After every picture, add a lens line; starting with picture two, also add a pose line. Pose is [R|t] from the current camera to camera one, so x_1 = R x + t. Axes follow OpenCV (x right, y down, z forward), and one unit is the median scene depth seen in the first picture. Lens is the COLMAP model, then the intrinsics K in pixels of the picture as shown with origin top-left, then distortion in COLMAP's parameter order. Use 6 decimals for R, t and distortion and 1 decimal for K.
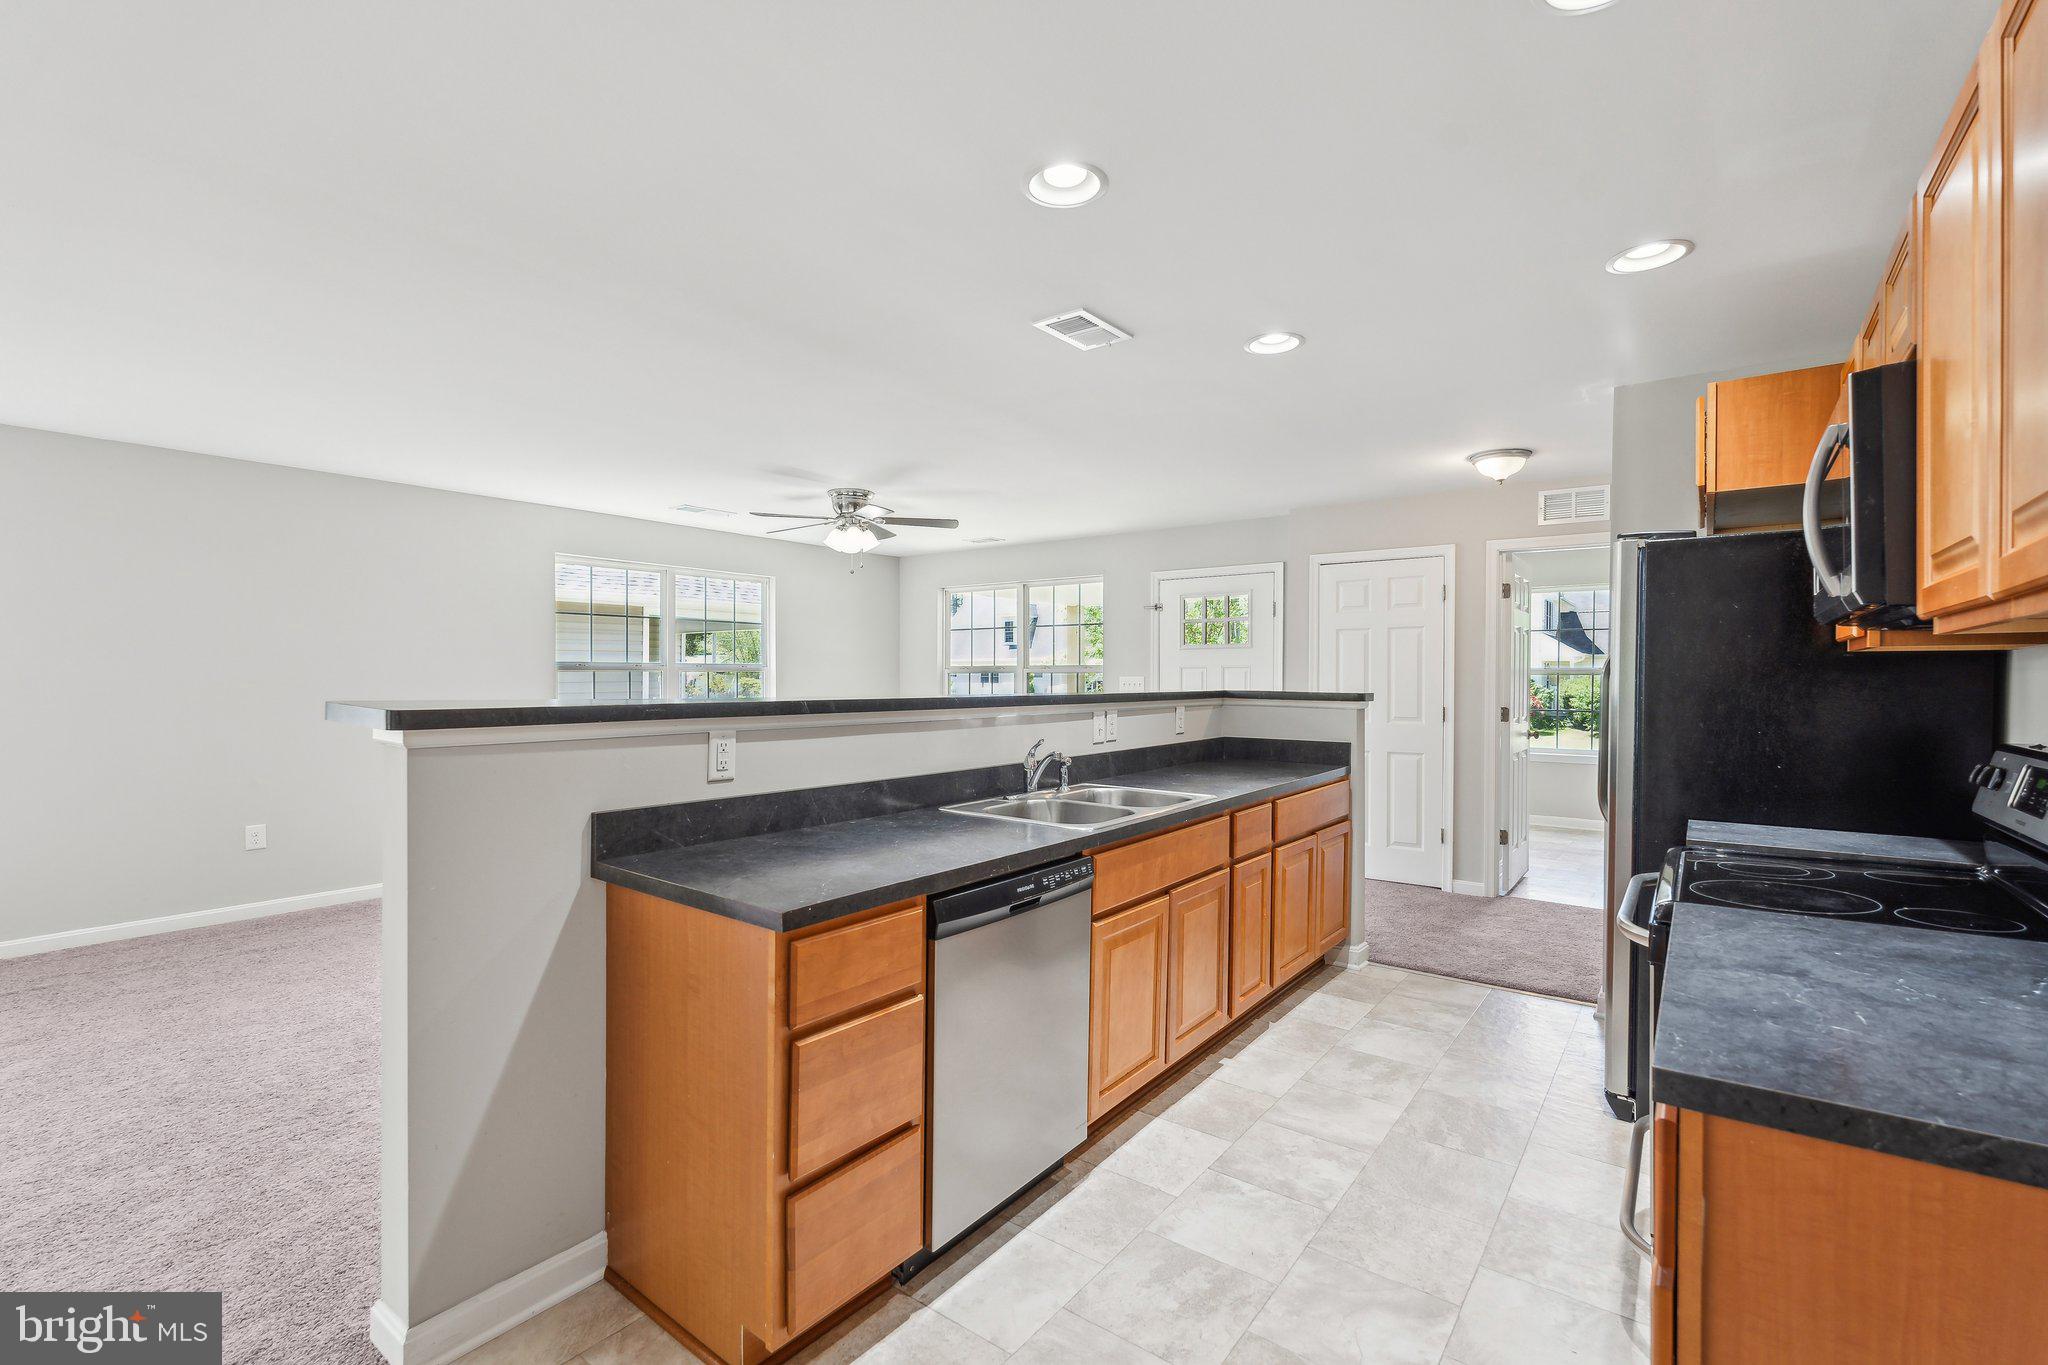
lens RADIAL K [[911.4, 0, 1029.3], [0, 911.4, 688.8], [0, 0, 1]] dist [-0.005402, 0.000416]
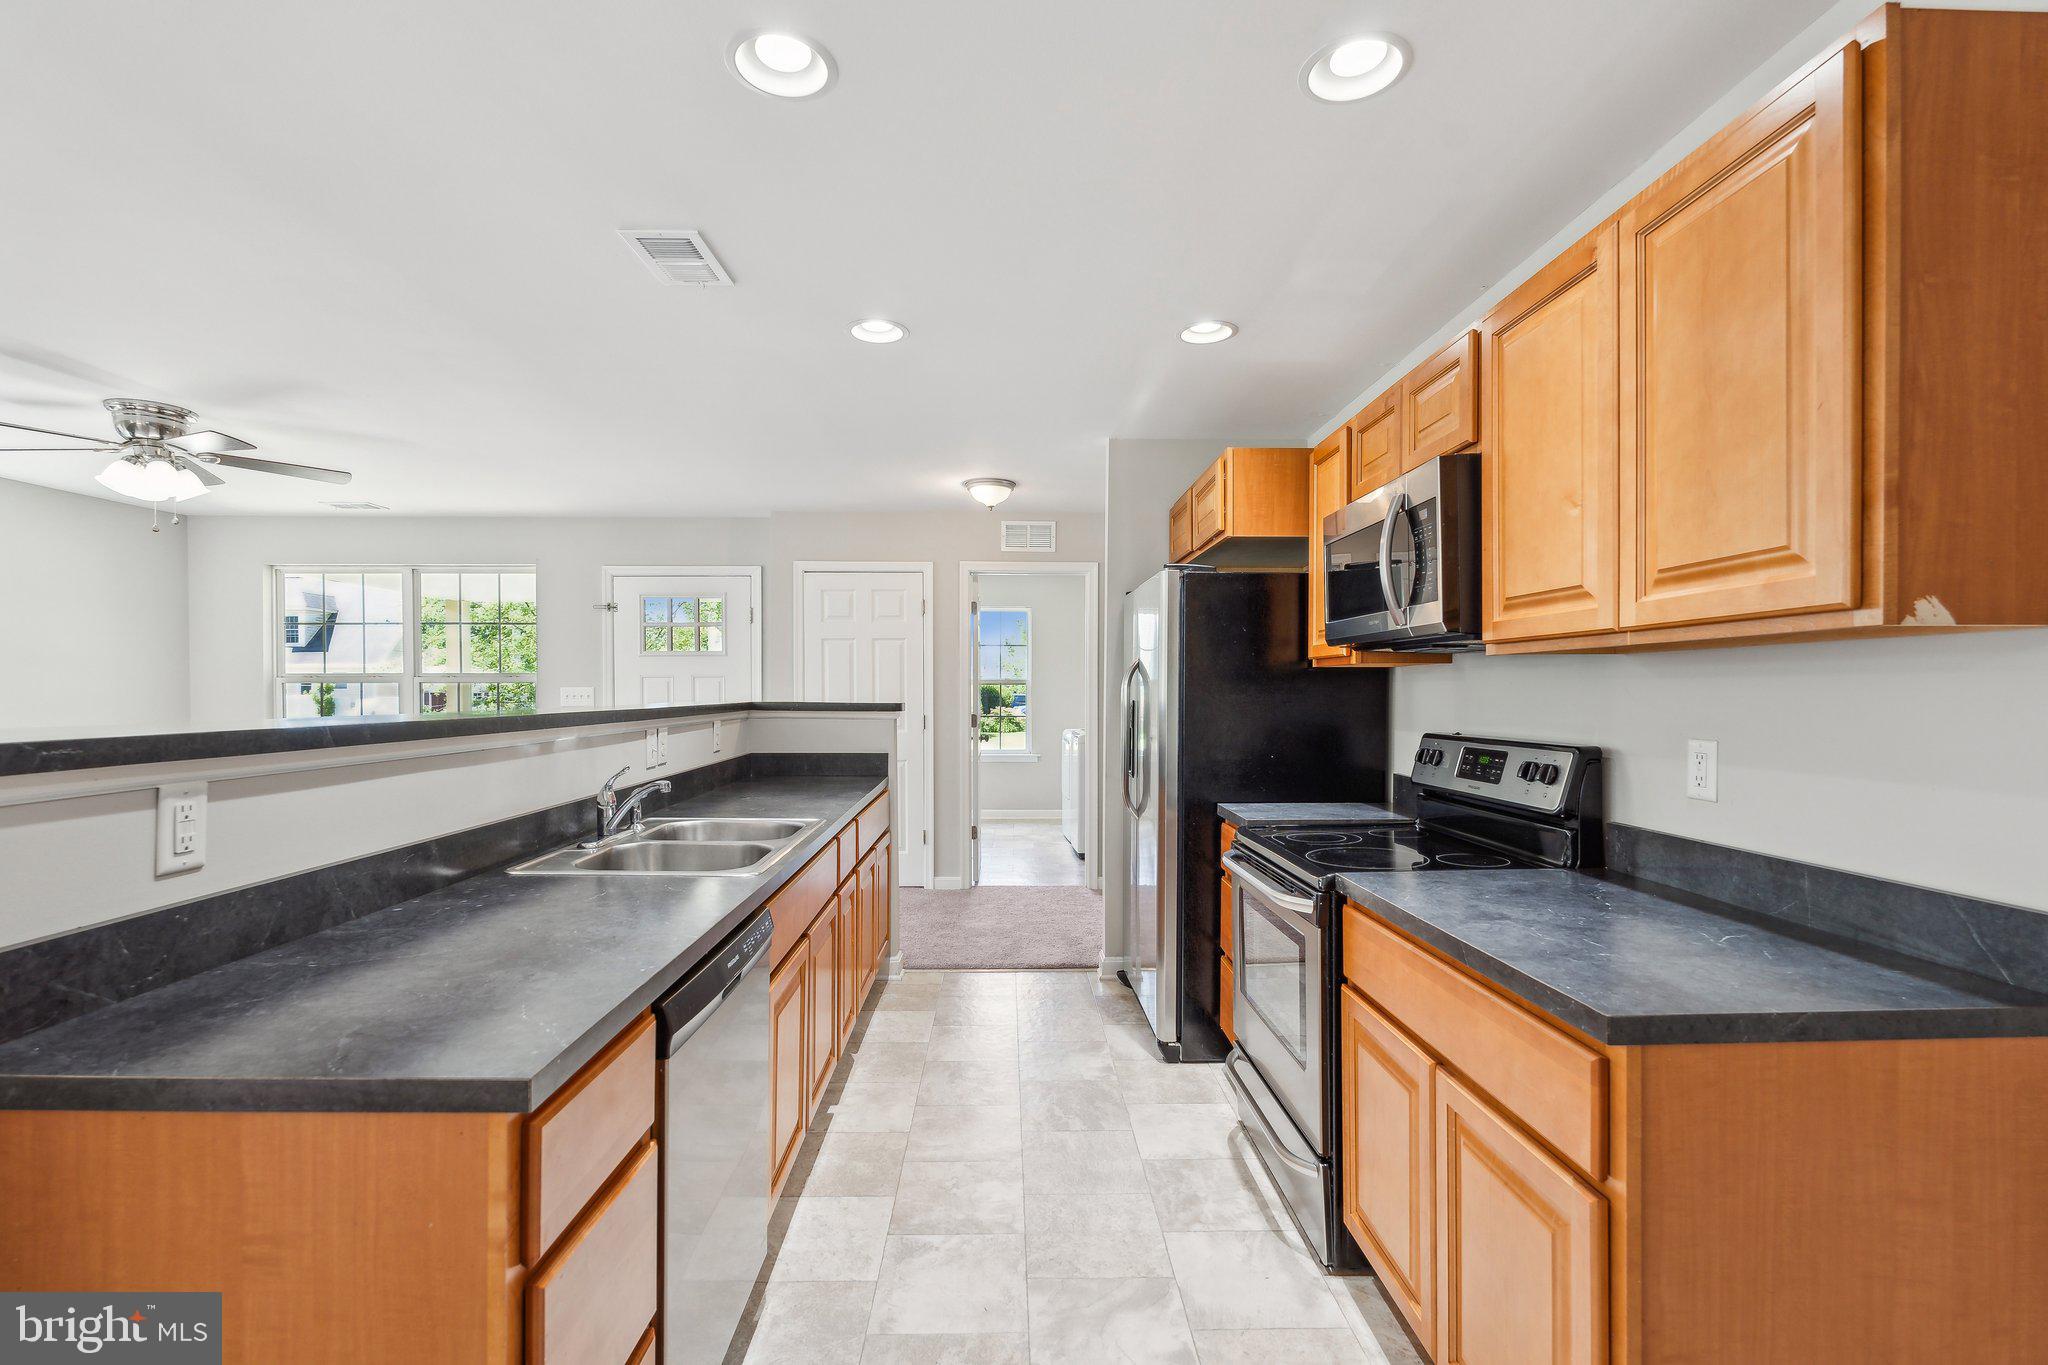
lens RADIAL K [[911.4, 0, 1025.7], [0, 911.4, 701.9], [0, 0, 1]] dist [-0.005402, 0.000416]
pose [[0.785568, -0.011693, 0.618665, -0.195633], [0.009901, 0.999931, 0.006326, -0.001794], [-0.618696, 0.001156, 0.785630, 0.168490]]
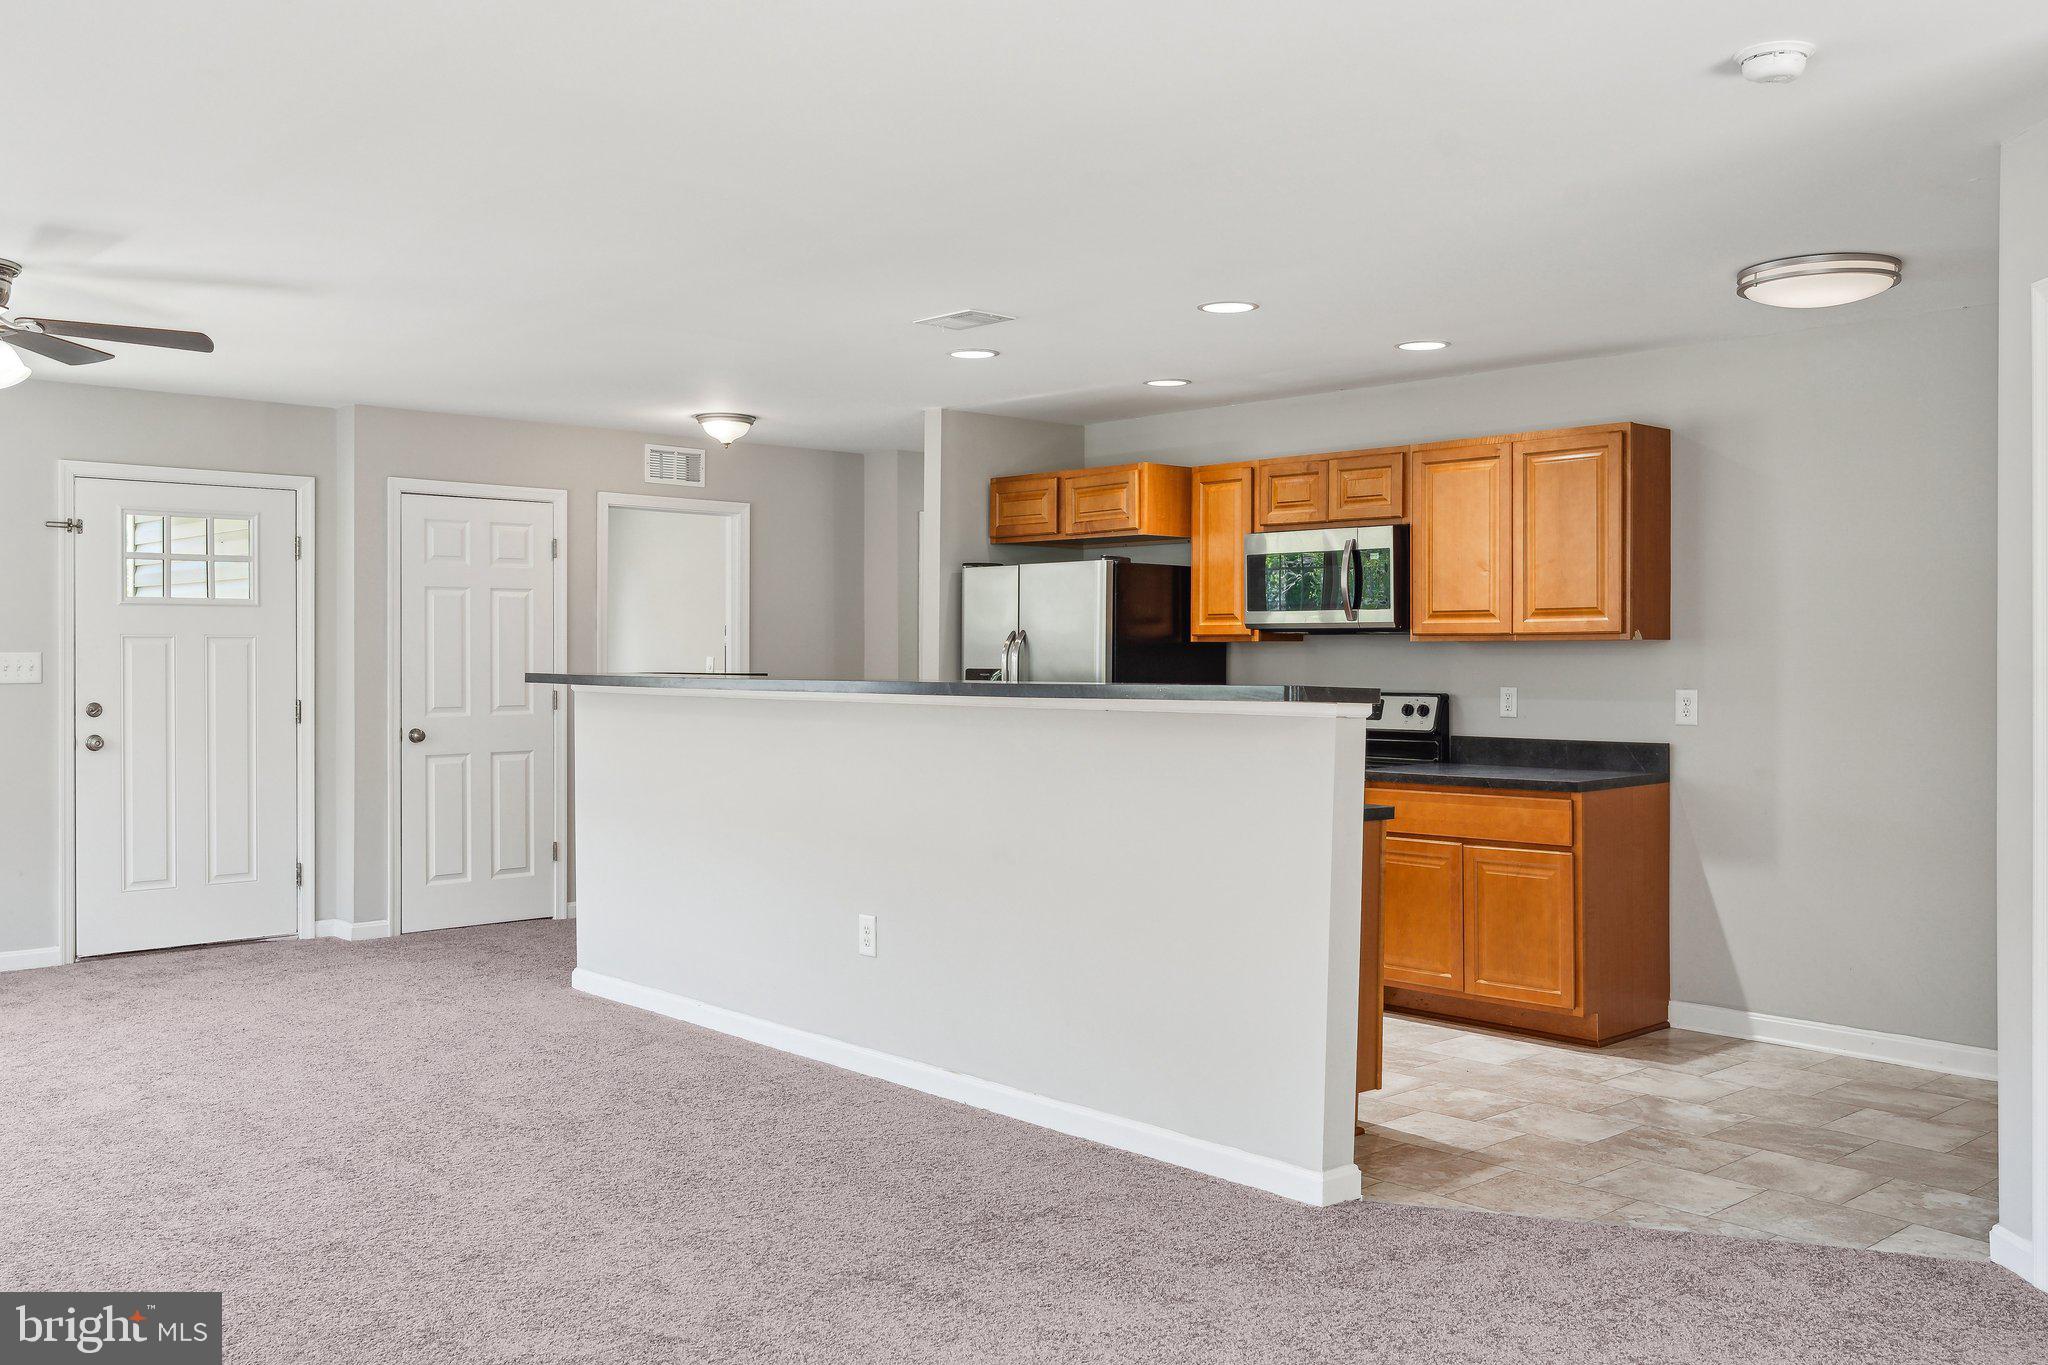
lens RADIAL K [[1757.3, 0, 1022.0], [0, 1757.3, 665.3], [0, 0, 1]] dist [0.002505, -0.004114]
pose [[0.185729, -0.009216, 0.982558, -1.799175], [0.008868, 0.999931, 0.007703, -0.019544], [-0.982561, 0.007283, 0.185798, 0.552041]]
